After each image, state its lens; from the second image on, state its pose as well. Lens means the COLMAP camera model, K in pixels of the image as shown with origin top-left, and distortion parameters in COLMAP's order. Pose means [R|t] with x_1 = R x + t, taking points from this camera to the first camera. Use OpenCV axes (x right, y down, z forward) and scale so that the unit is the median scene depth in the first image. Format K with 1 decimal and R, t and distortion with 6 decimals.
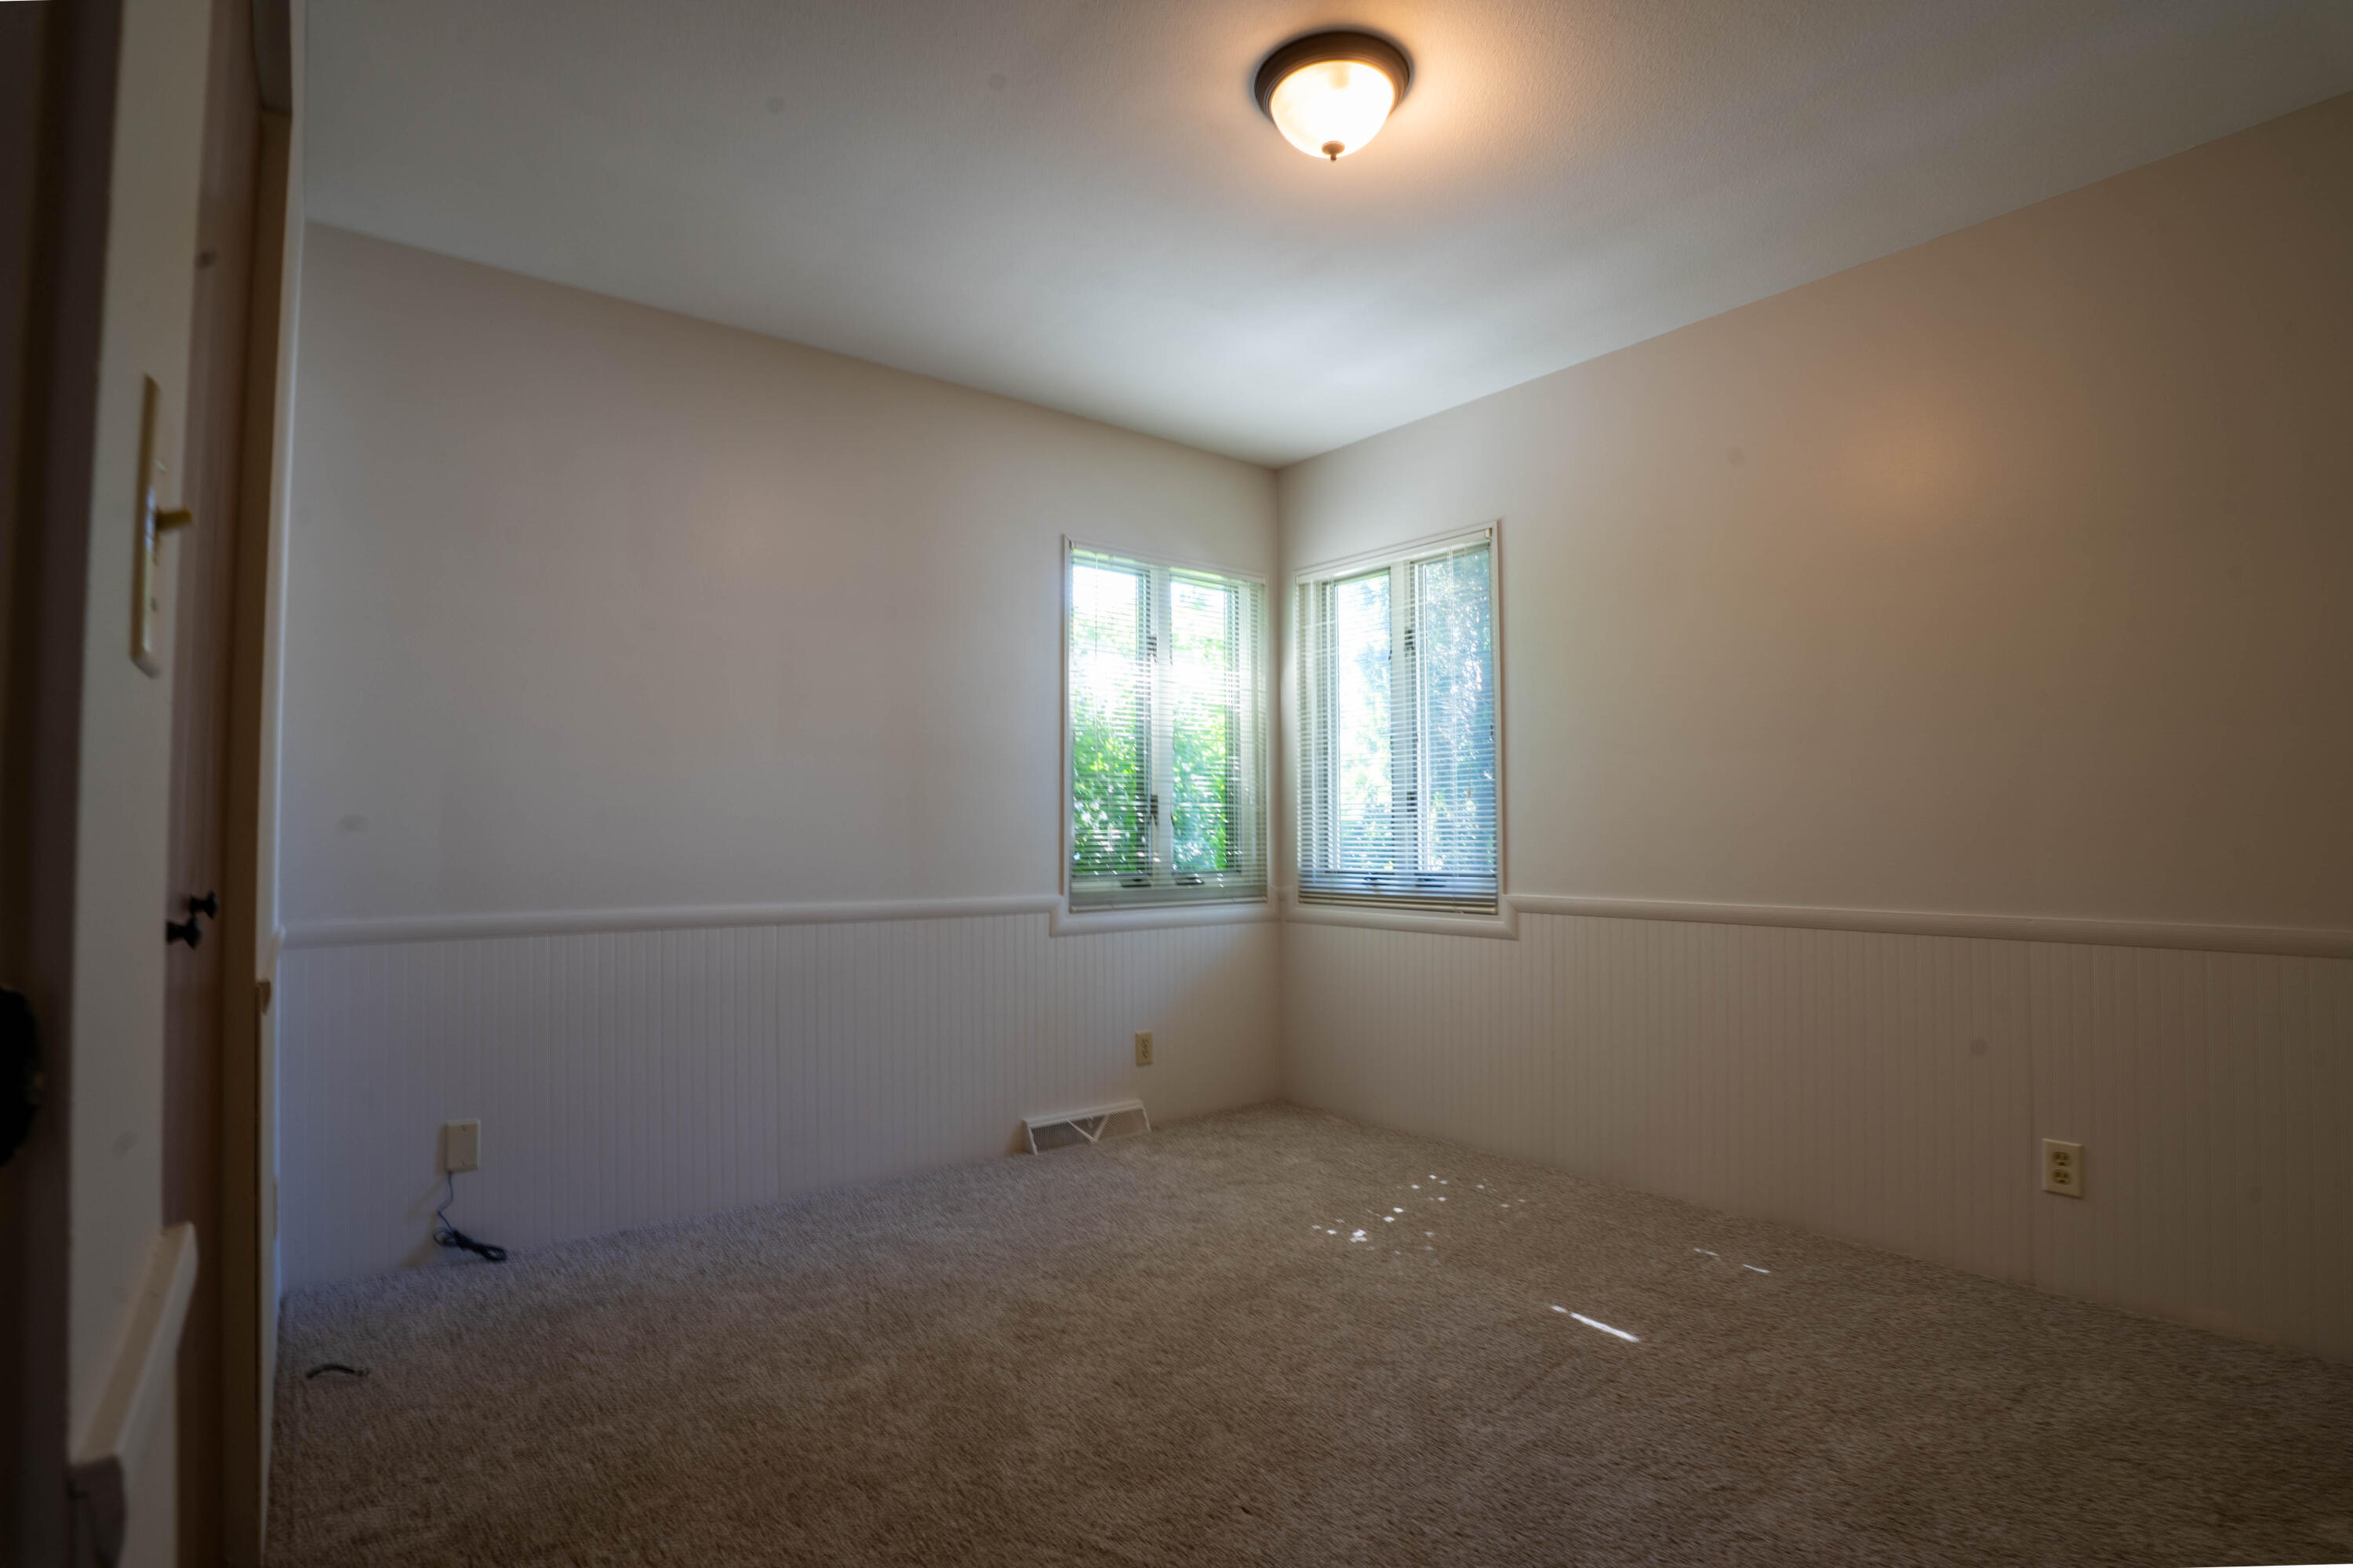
lens RADIAL K [[1080.7, 0, 1174.2], [0, 1080.7, 790.7], [0, 0, 1]] dist [-0.074673, 0.020978]
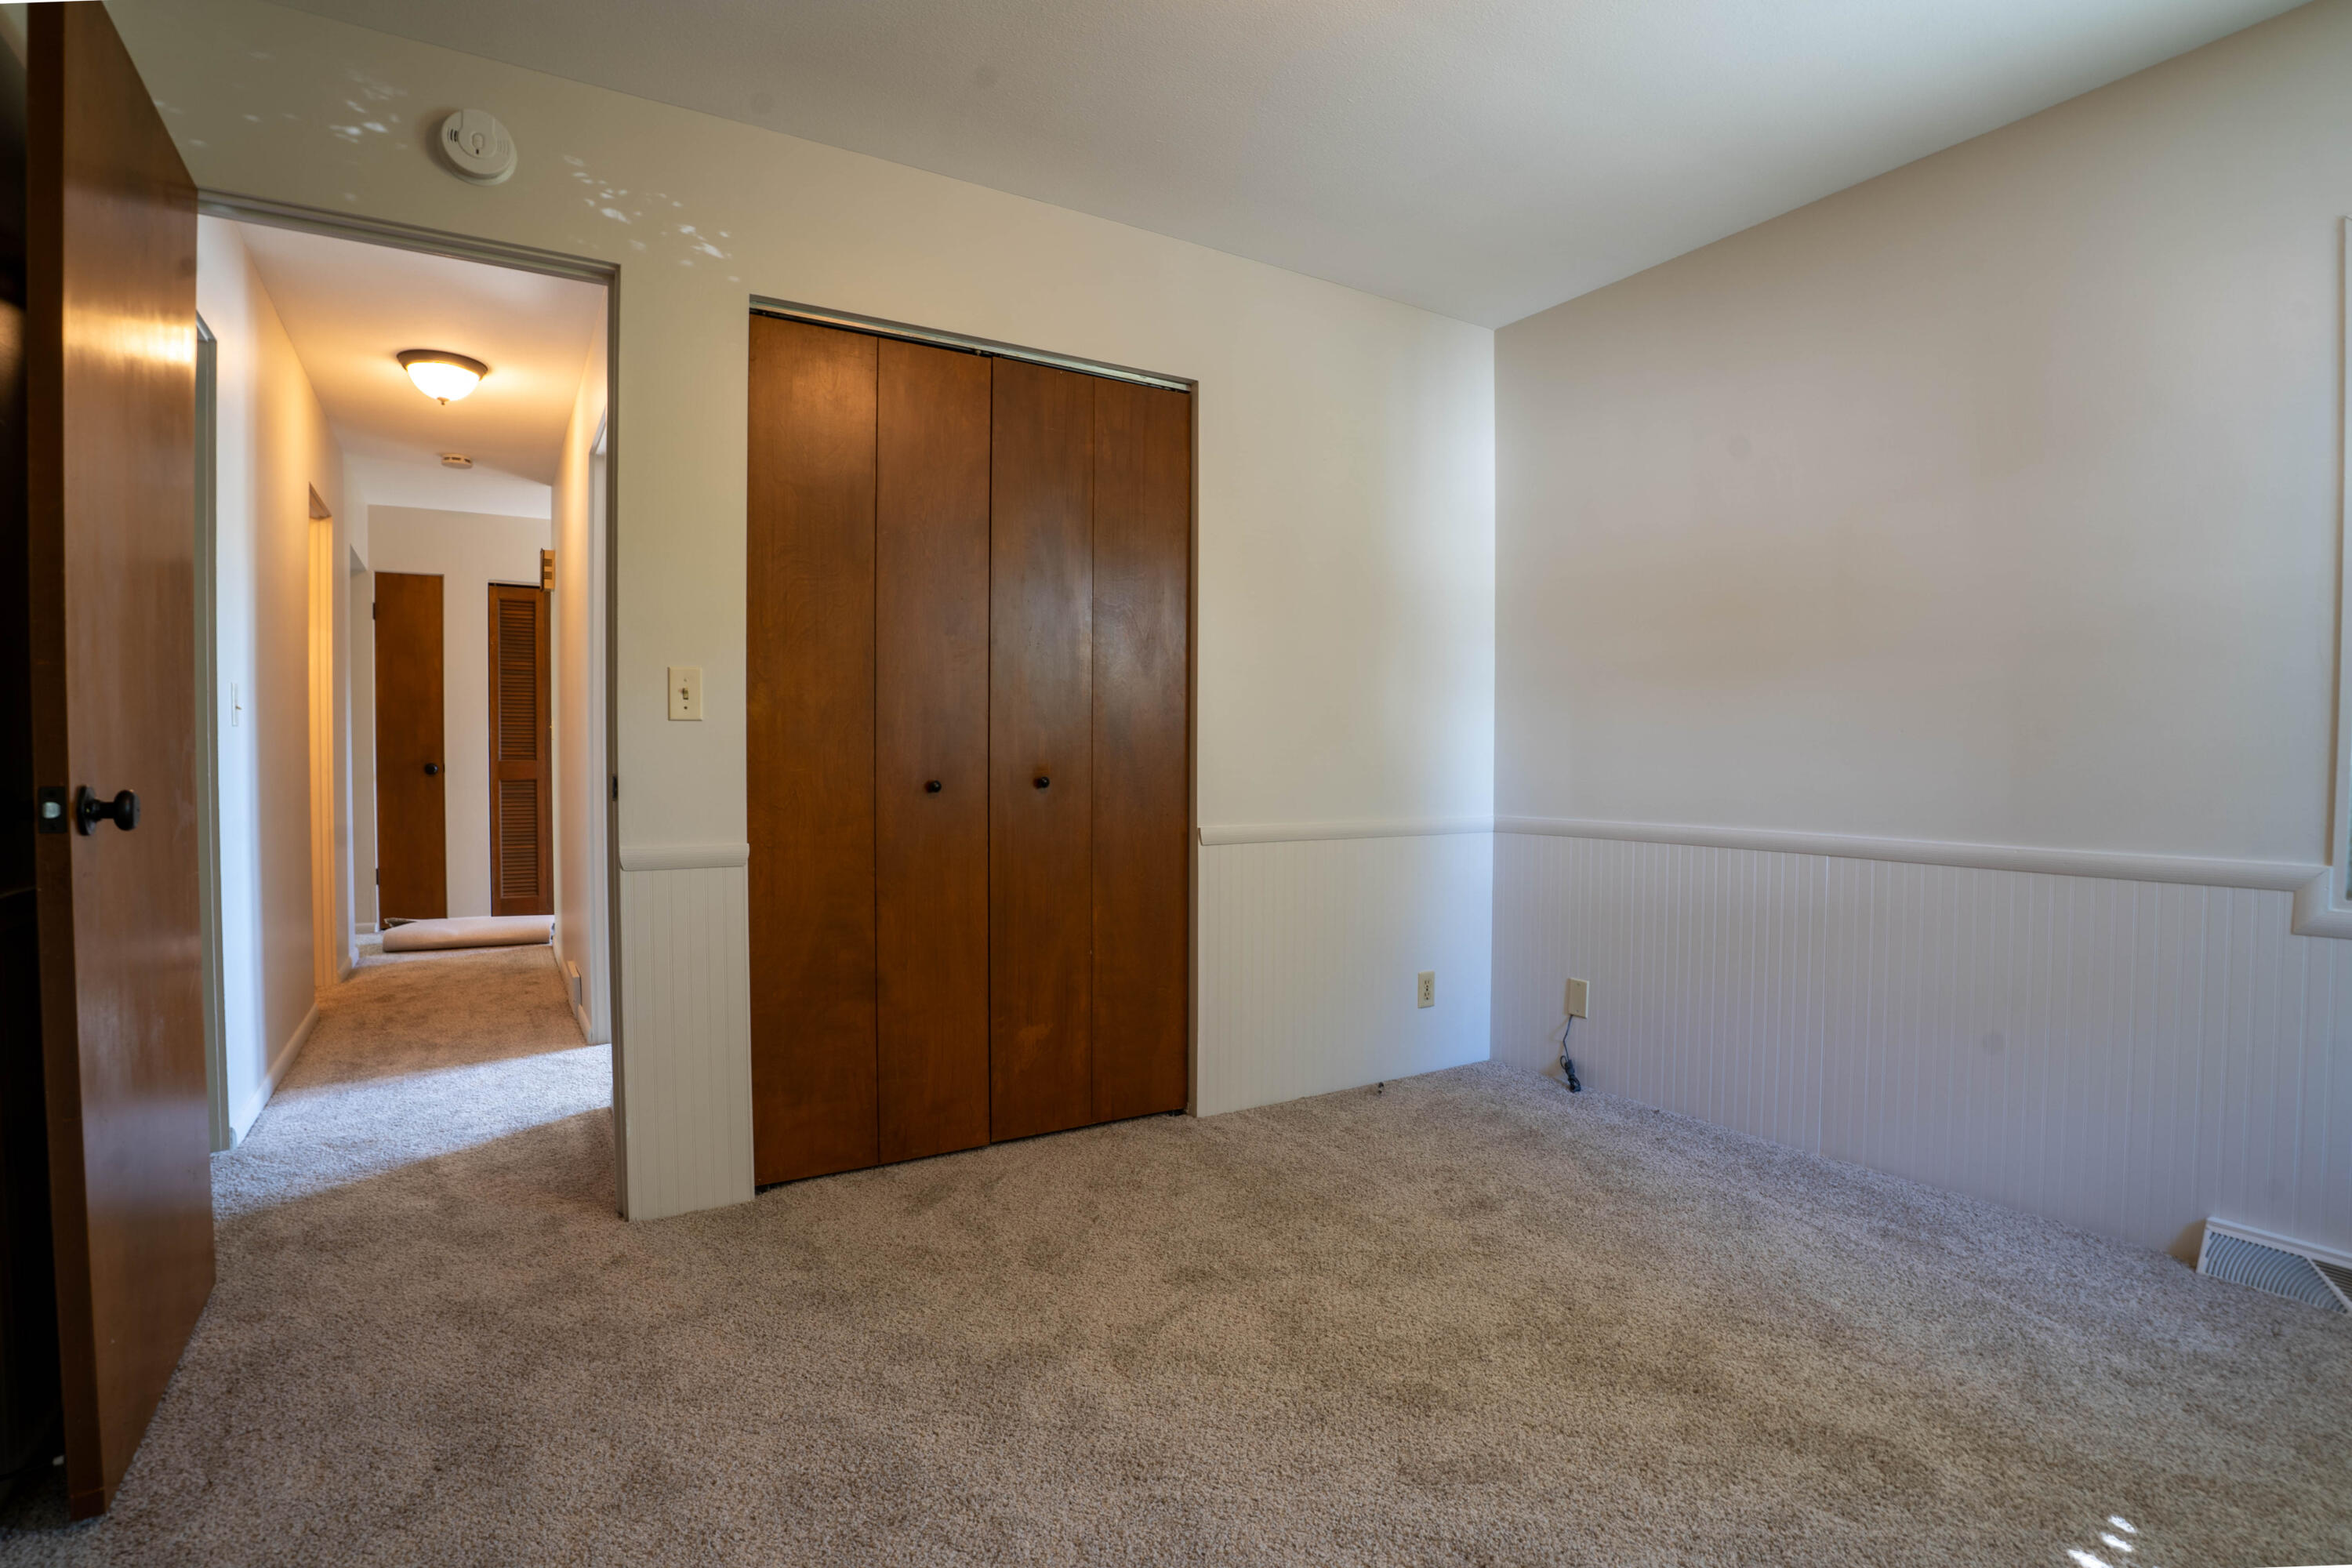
lens RADIAL K [[1080.2, 0, 1173.7], [0, 1080.2, 790.7], [0, 0, 1]] dist [-0.074673, 0.020978]
pose [[-0.075648, 0.034244, -0.996546, 0.652610], [0.036444, 0.998837, 0.031557, 0.026740], [0.996468, -0.033931, -0.076808, 0.611455]]
